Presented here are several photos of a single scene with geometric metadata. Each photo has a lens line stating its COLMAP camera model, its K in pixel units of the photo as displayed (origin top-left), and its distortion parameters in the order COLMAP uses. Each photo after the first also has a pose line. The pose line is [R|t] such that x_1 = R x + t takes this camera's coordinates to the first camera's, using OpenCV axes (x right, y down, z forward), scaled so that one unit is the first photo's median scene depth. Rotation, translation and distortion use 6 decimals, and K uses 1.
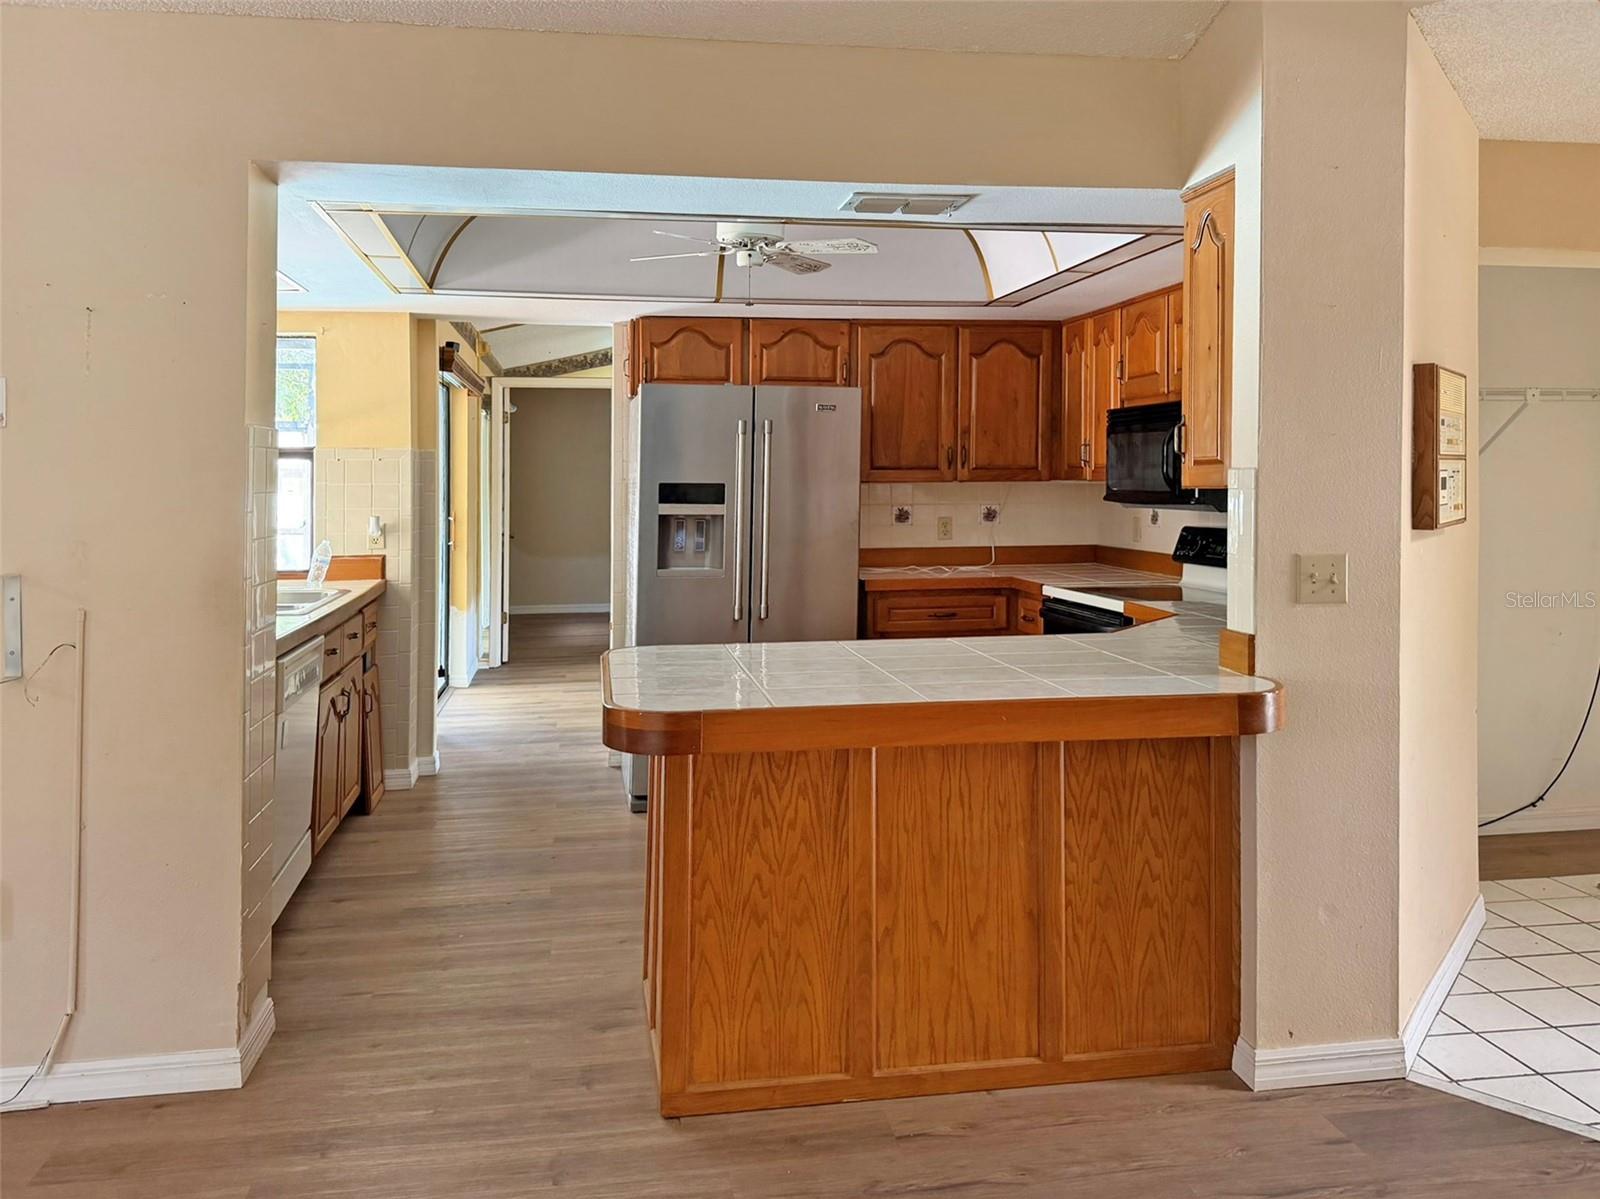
lens RADIAL K [[1120.0, 0, 797.3], [0, 1120.0, 535.0], [0, 0, 1]] dist [0.114468, -0.127260]
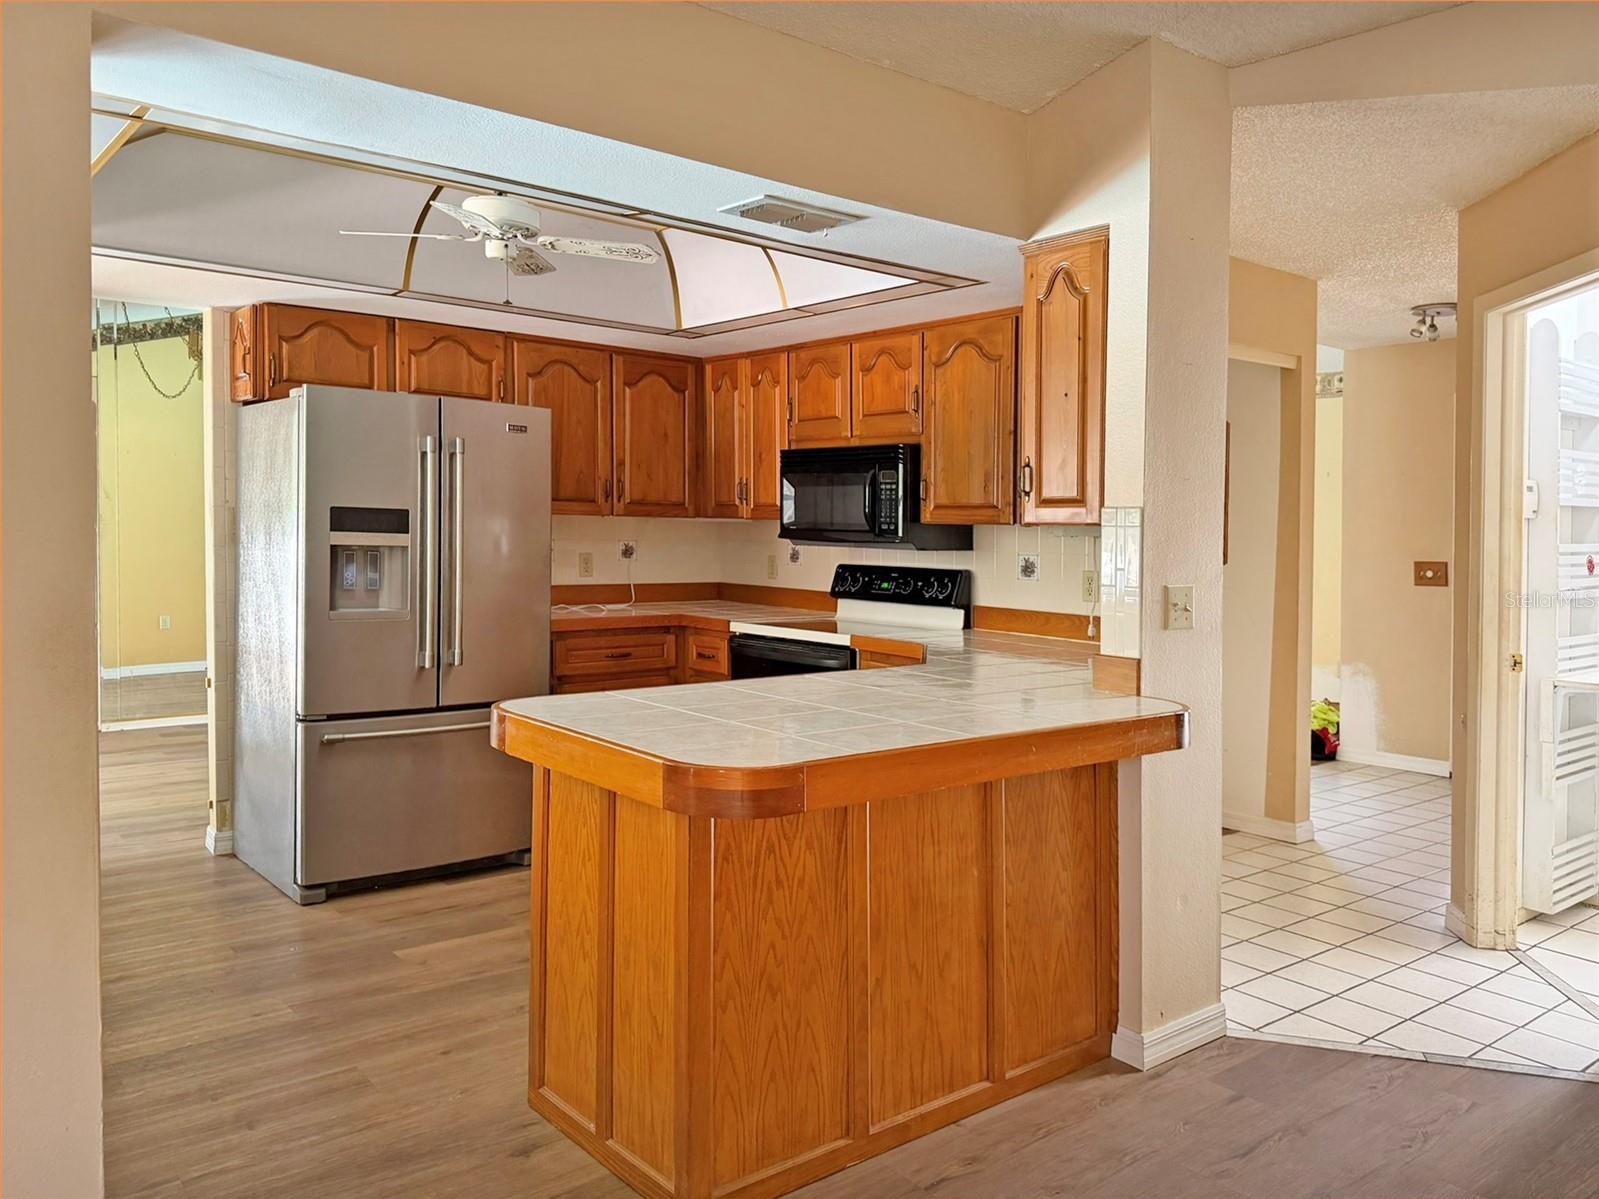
lens RADIAL K [[1125.5, 0, 799.5], [0, 1125.5, 599.5], [0, 0, 1]] dist [0.165872, -0.322658]
pose [[0.888032, -0.007910, 0.459714, -0.380805], [-0.002001, 0.999776, 0.021066, 0.006925], [-0.459777, -0.019627, 0.887817, 0.166571]]
